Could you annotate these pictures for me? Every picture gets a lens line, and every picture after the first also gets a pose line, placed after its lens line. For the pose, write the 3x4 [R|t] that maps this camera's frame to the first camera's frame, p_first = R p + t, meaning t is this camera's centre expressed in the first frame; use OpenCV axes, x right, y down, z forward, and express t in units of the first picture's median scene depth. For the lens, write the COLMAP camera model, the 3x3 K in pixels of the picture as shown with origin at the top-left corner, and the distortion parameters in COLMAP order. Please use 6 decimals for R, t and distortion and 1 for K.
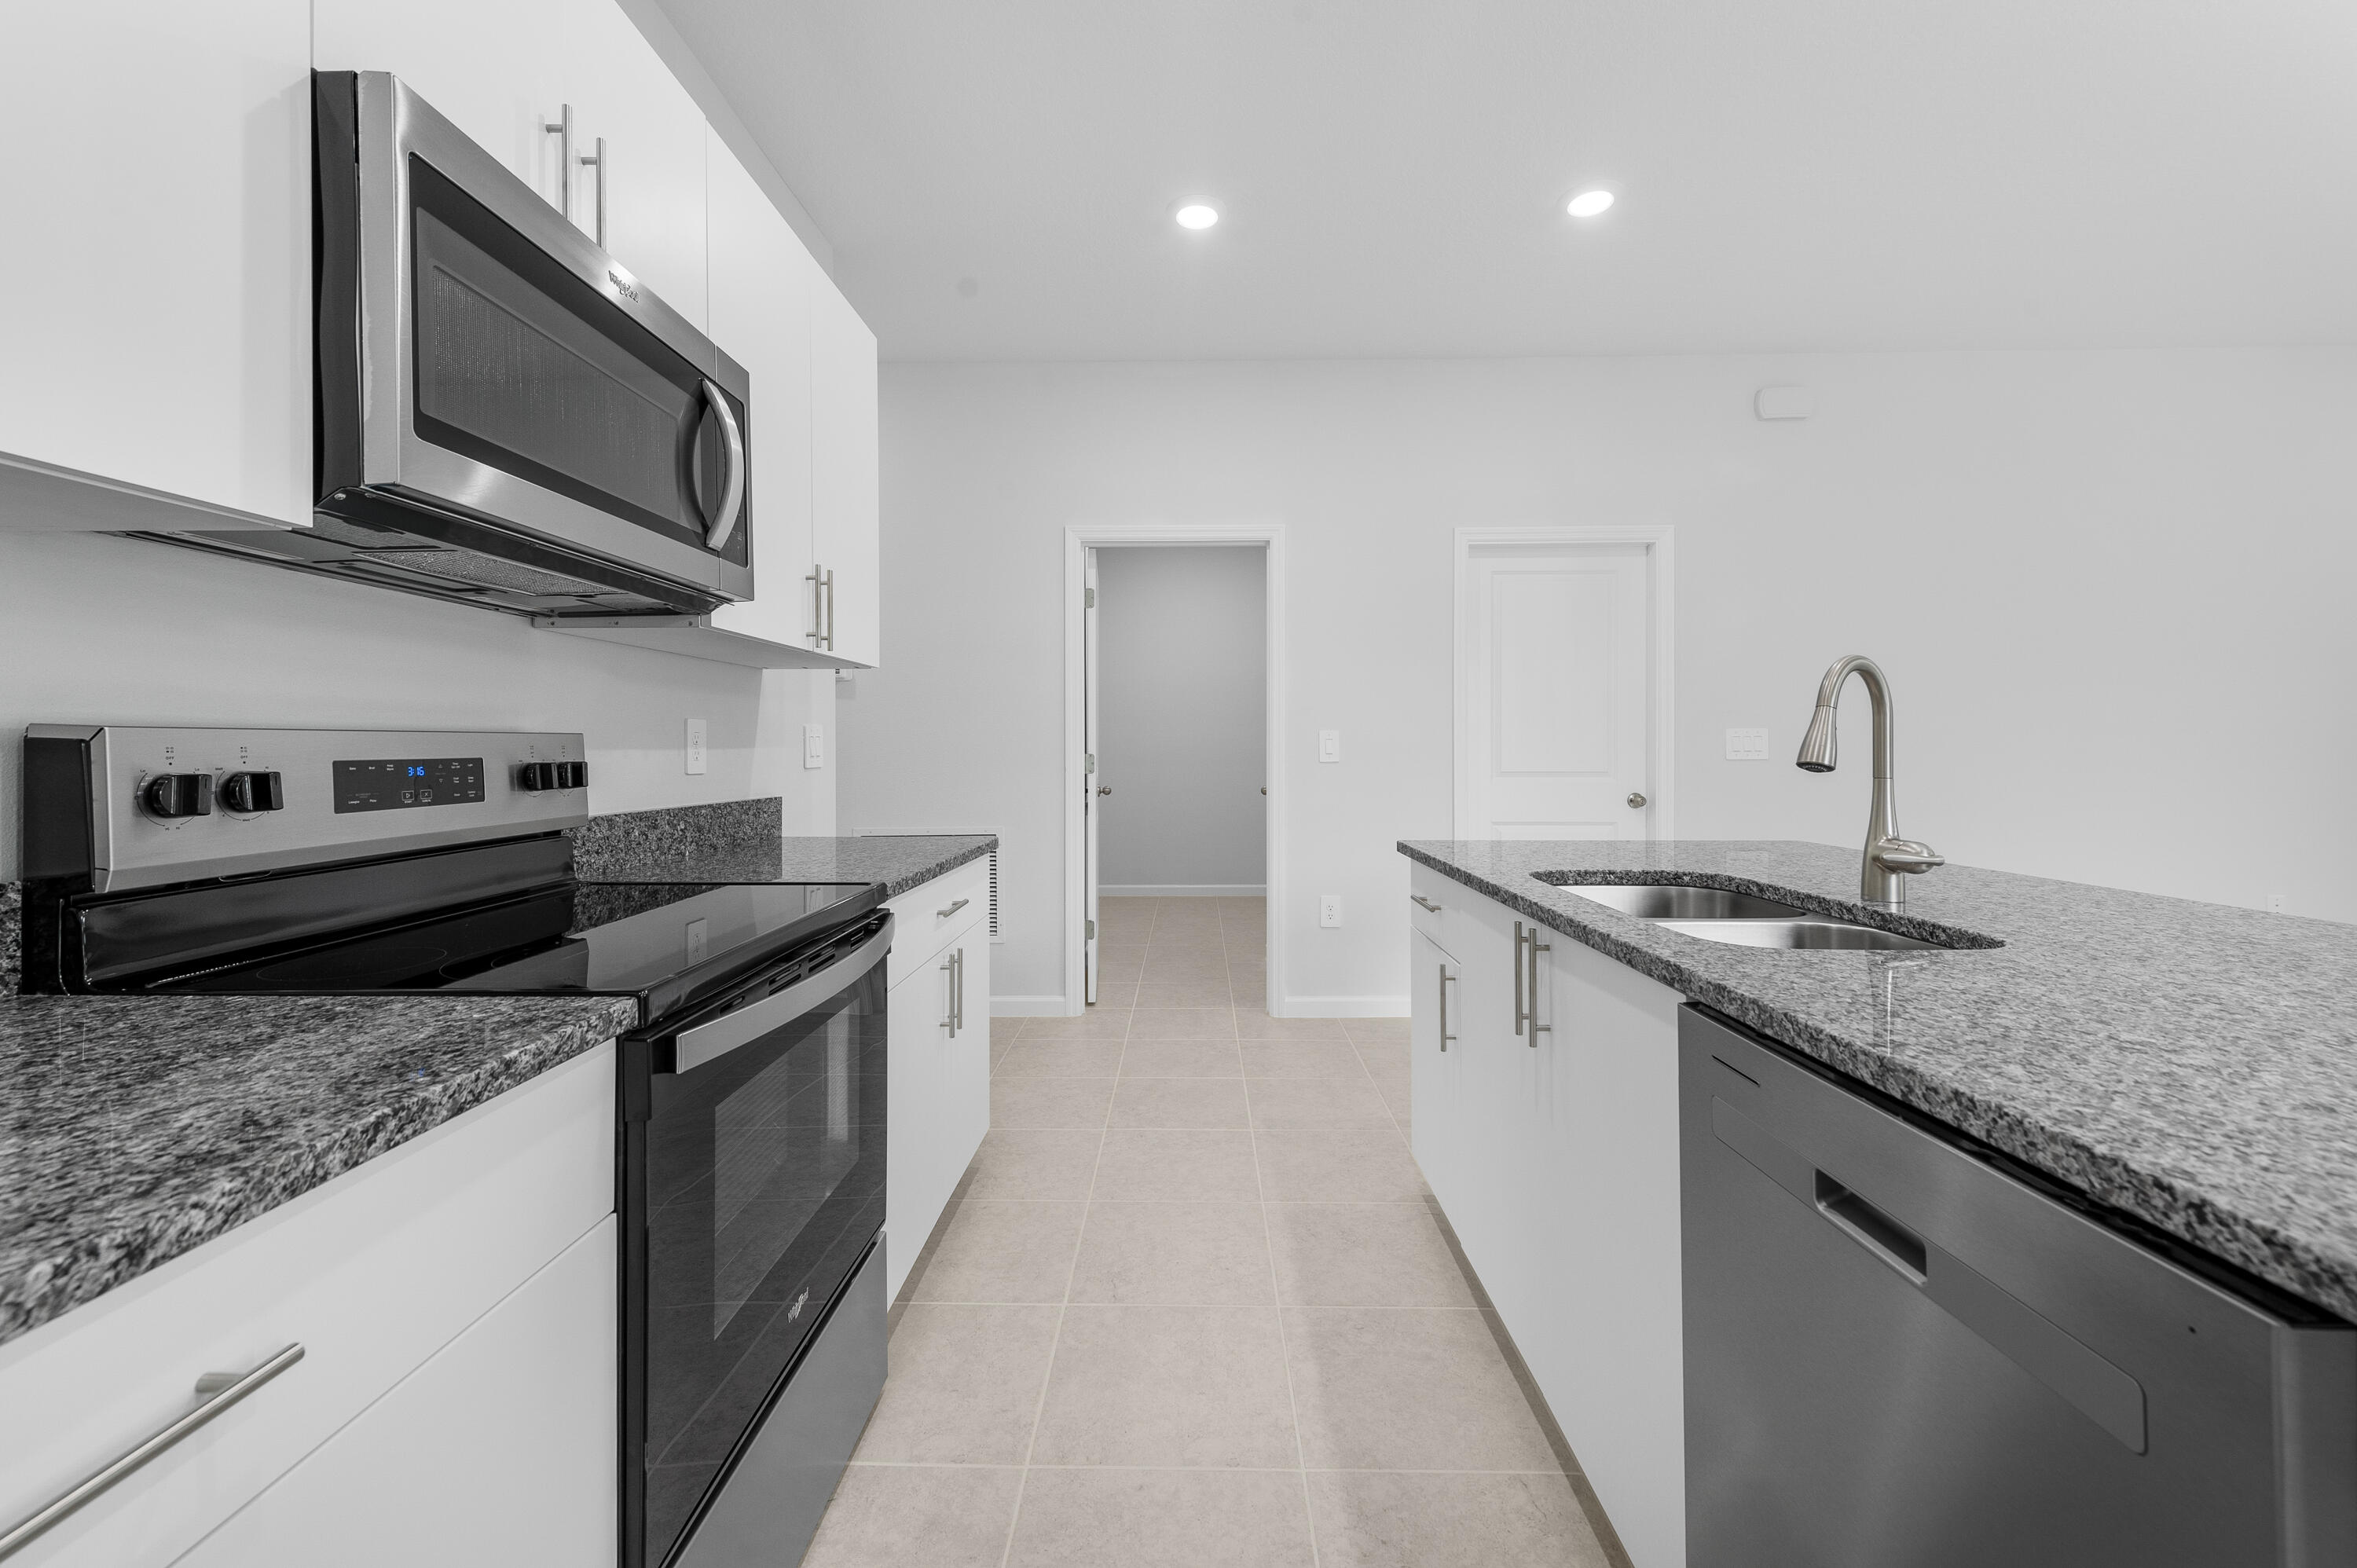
lens RADIAL K [[937.2, 0, 1173.2], [0, 937.2, 751.9], [0, 0, 1]] dist [0.006956, -0.000618]
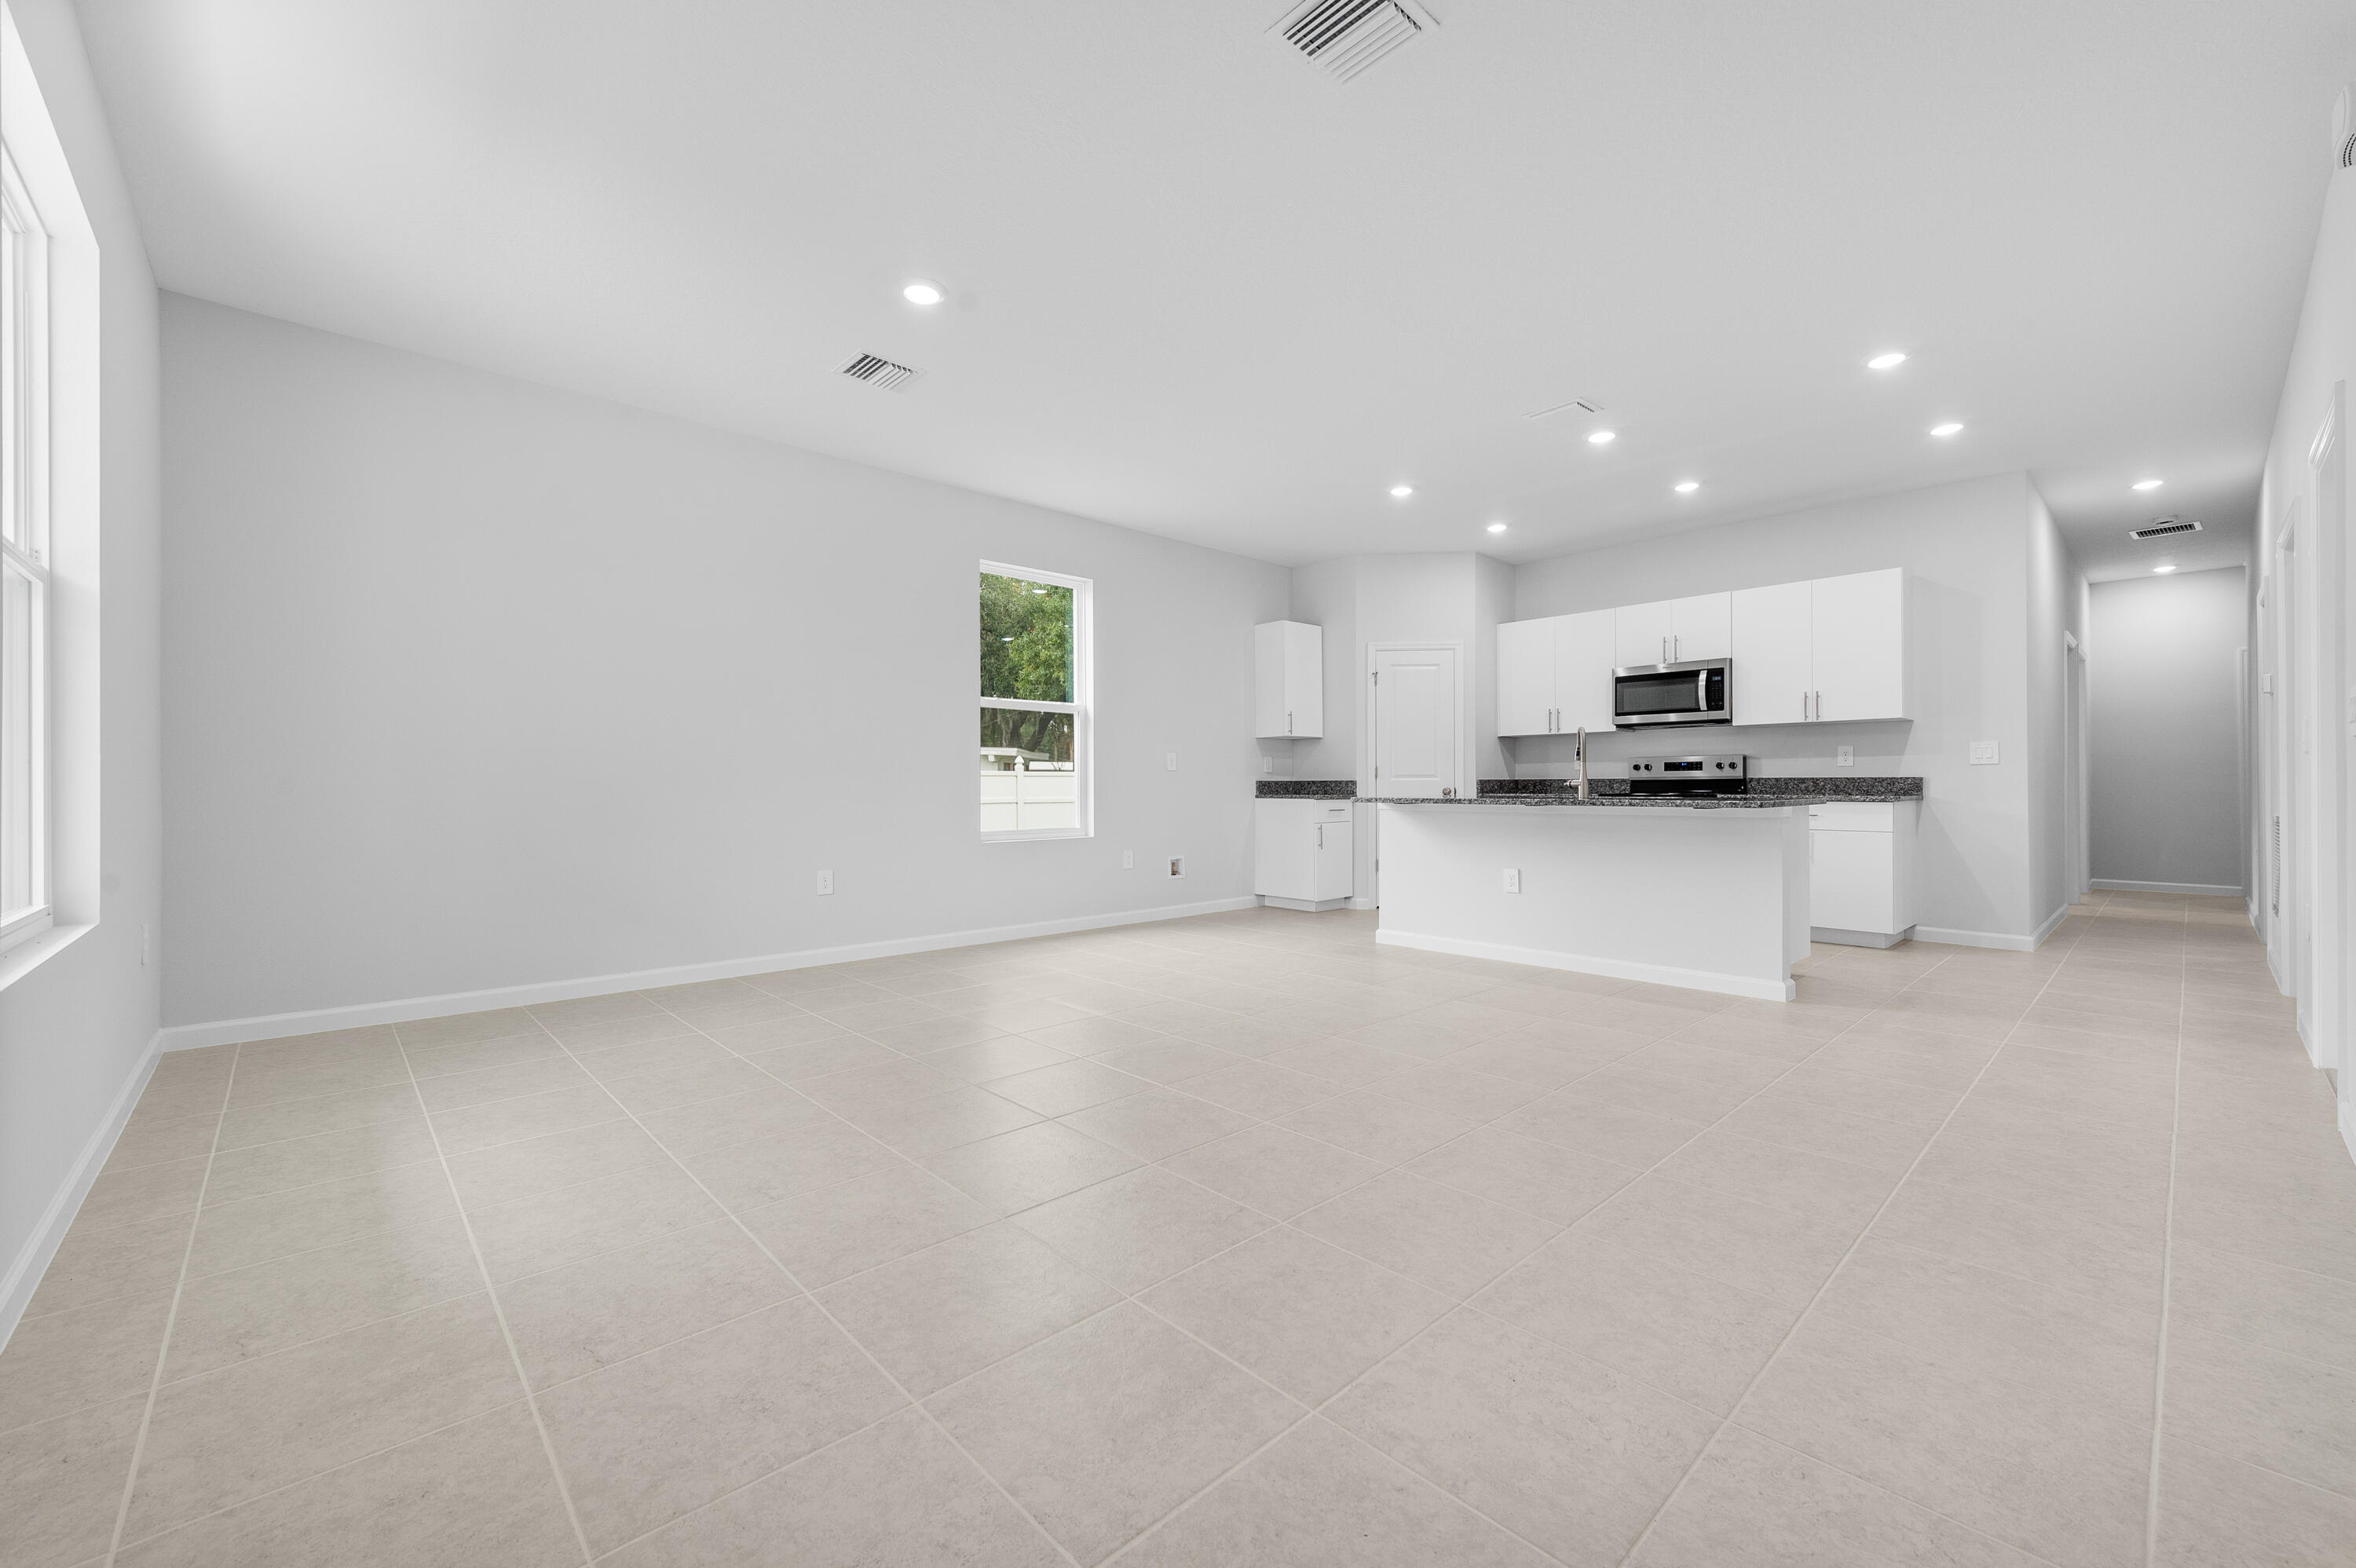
lens RADIAL K [[920.2, 0, 1166.7], [0, 920.2, 785.9], [0, 0, 1]] dist [-0.001402, -0.000383]
pose [[-0.727030, 0.004436, -0.686591, 3.065867], [0.001289, 0.999986, 0.005096, 0.071605], [0.686604, 0.002820, -0.727026, 1.767778]]
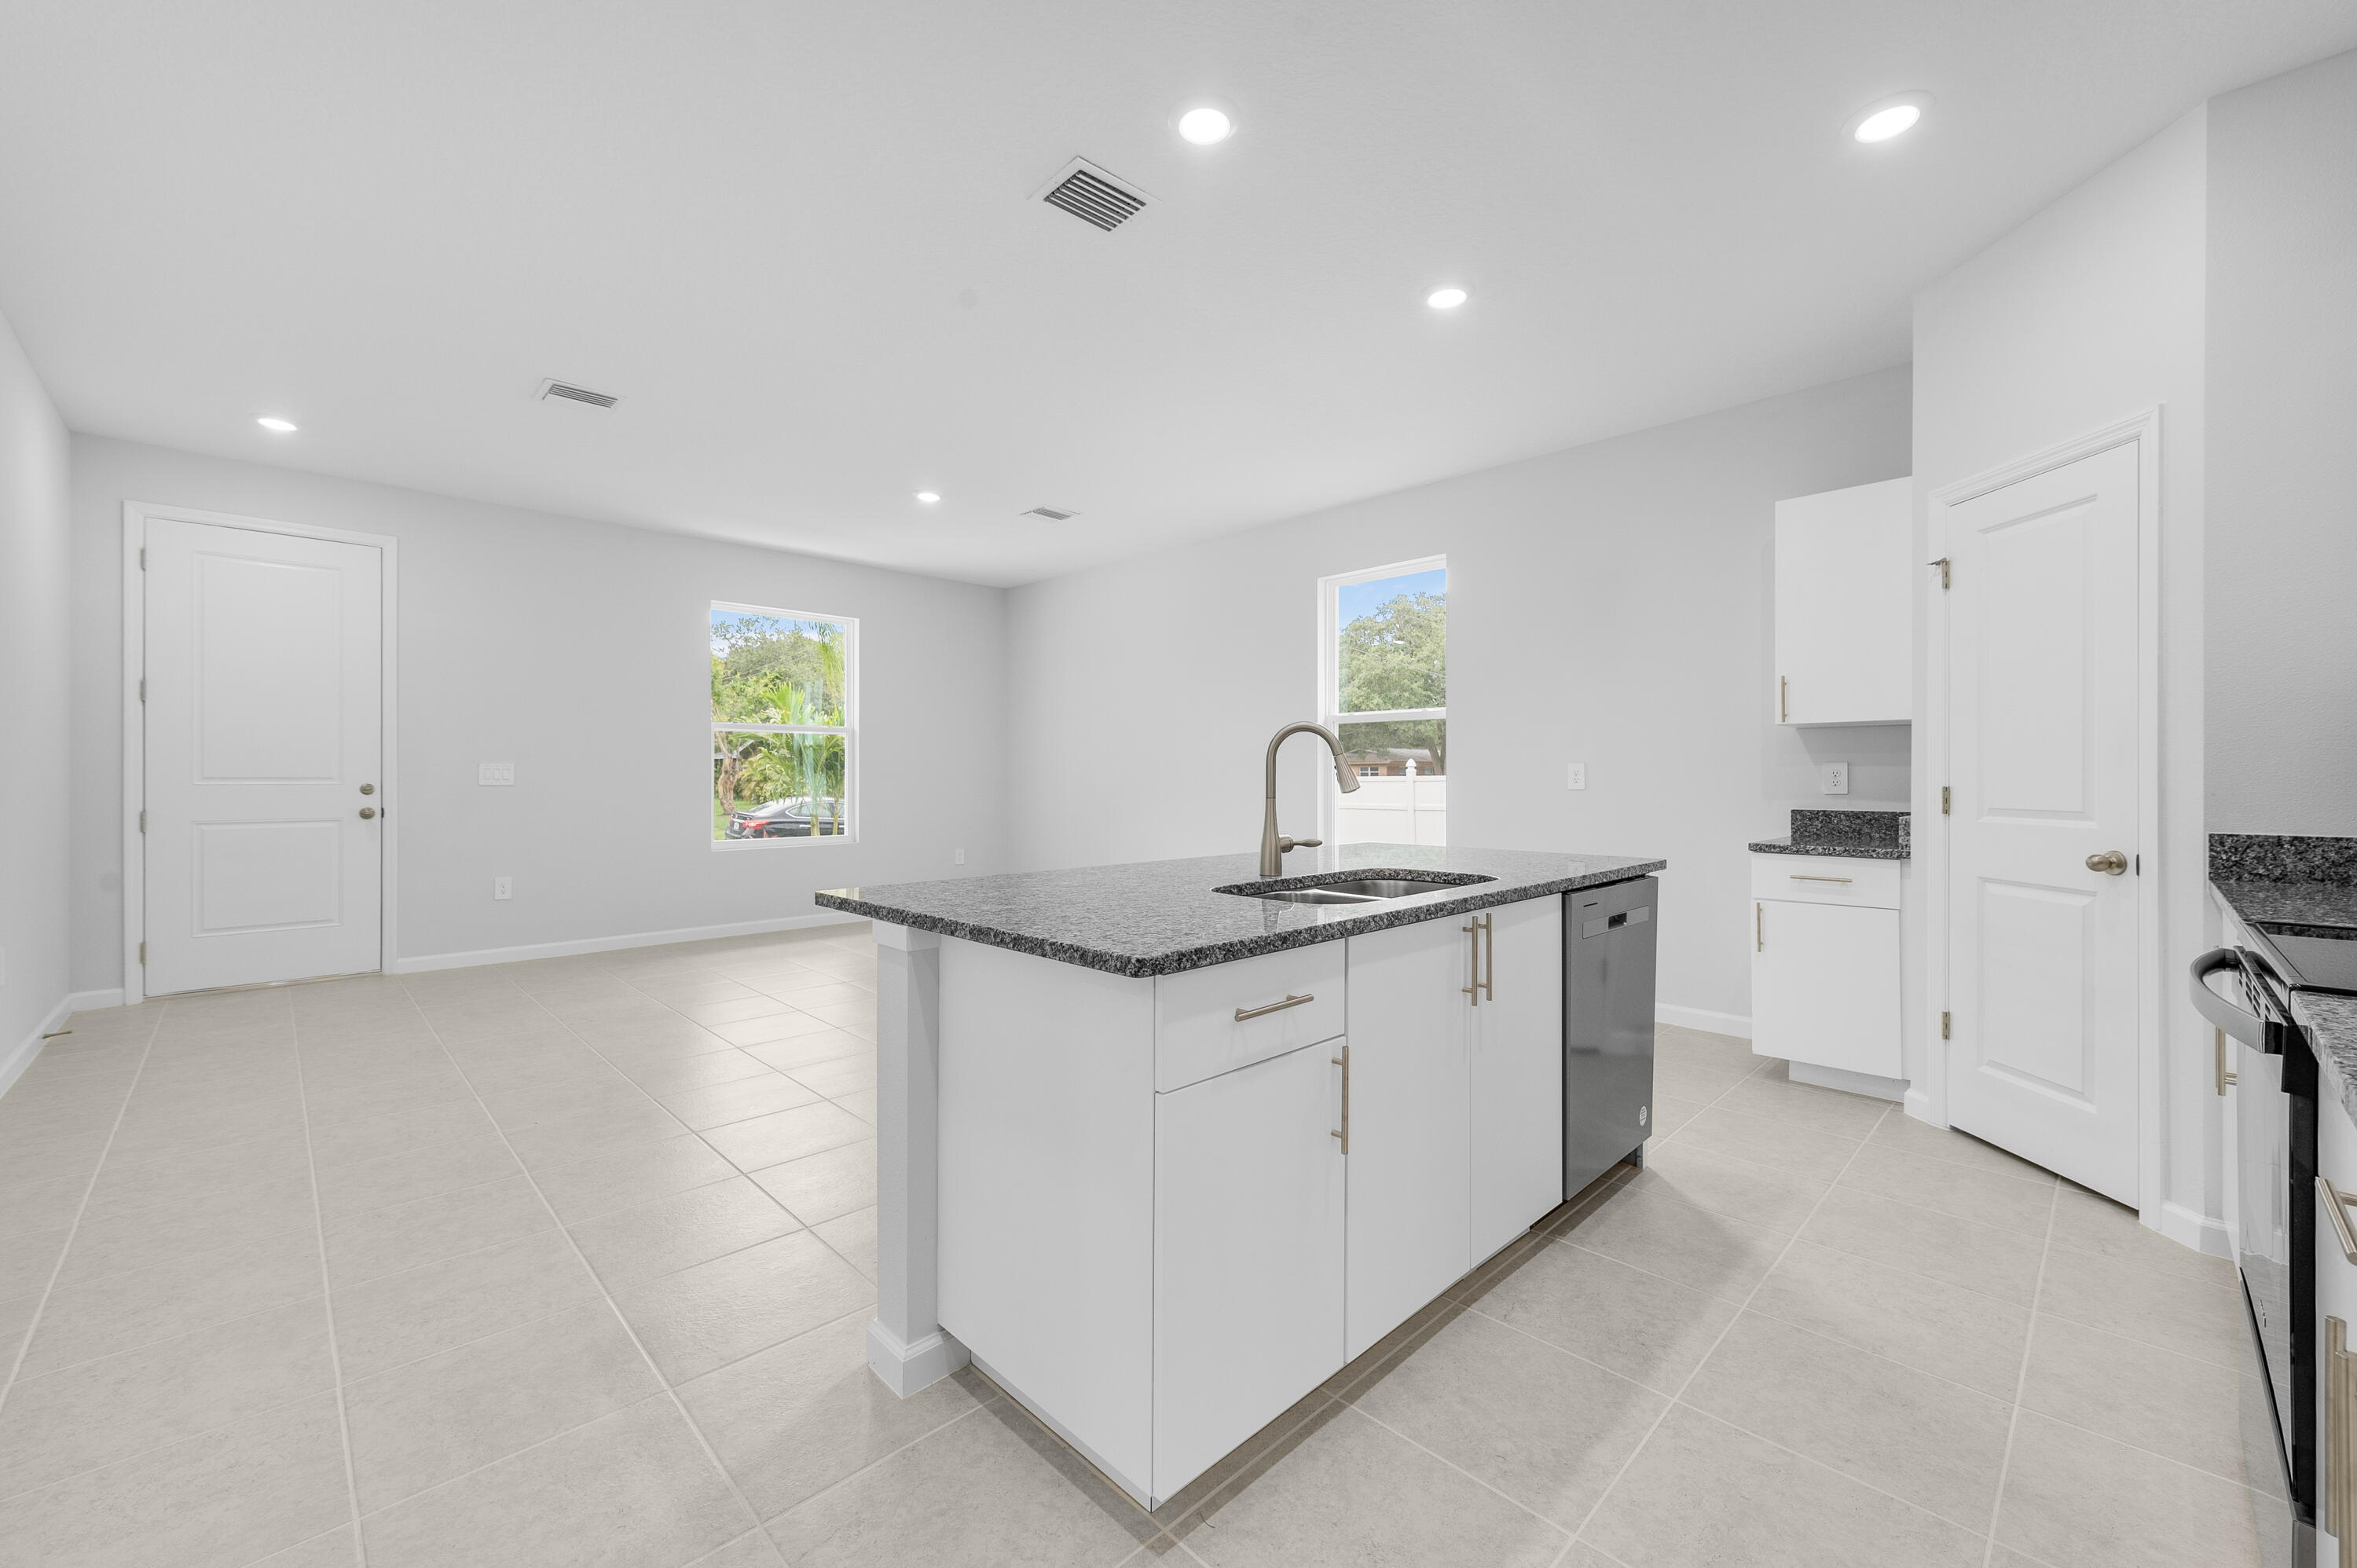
lens RADIAL K [[933.1, 0, 1175.2], [0, 933.1, 775.5], [0, 0, 1]] dist [0.005739, -0.000188]
pose [[-0.714639, 0.001803, 0.699491, -0.172483], [0.003984, 0.999991, 0.001493, -0.009727], [-0.699482, 0.003853, -0.714640, 1.670592]]
